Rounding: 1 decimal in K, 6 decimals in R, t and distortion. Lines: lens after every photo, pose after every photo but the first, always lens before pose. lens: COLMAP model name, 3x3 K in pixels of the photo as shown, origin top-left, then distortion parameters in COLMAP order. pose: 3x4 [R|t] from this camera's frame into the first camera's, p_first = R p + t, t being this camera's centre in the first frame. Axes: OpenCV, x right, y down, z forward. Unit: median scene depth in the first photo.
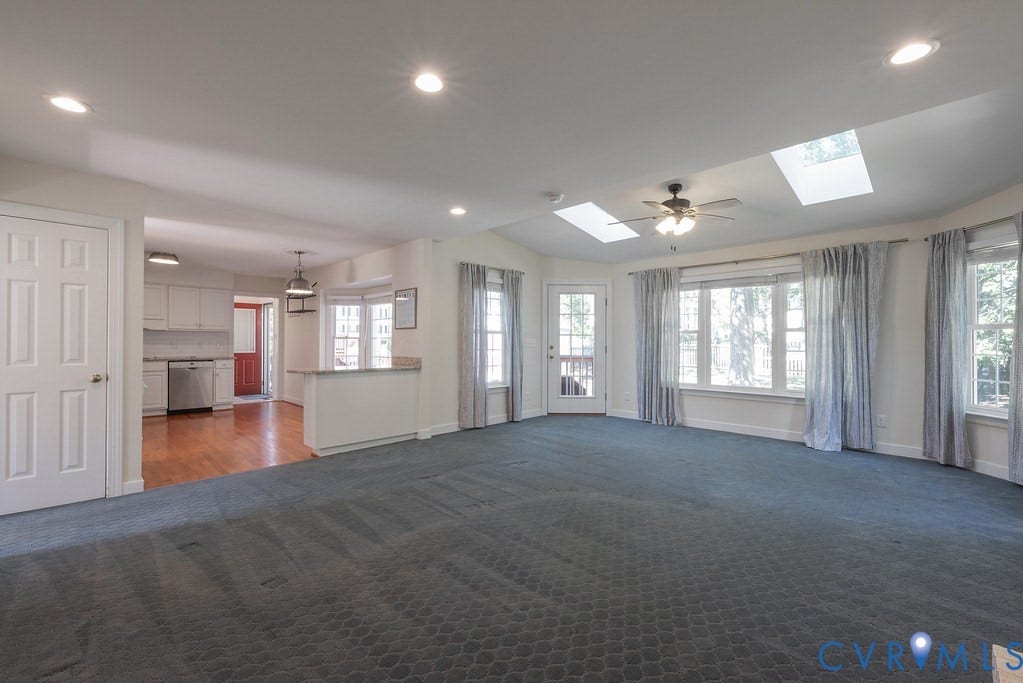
lens RADIAL K [[439.7, 0, 511.5], [0, 439.7, 341.5], [0, 0, 1]] dist [-0.000065, 0.000229]
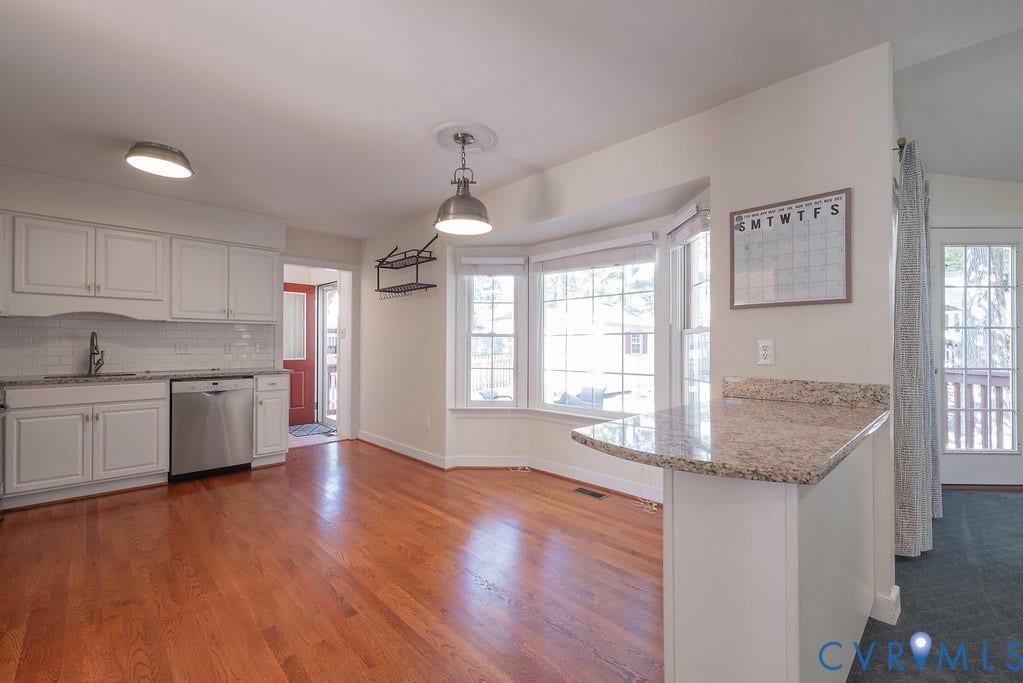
lens RADIAL K [[439.7, 0, 511.5], [0, 439.7, 341.5], [0, 0, 1]] dist [-0.000065, 0.000229]
pose [[0.999931, -0.001828, -0.011607, -0.378000], [0.001768, 0.999985, -0.005183, 0.003345], [0.011616, 0.005163, 0.999919, 0.493543]]
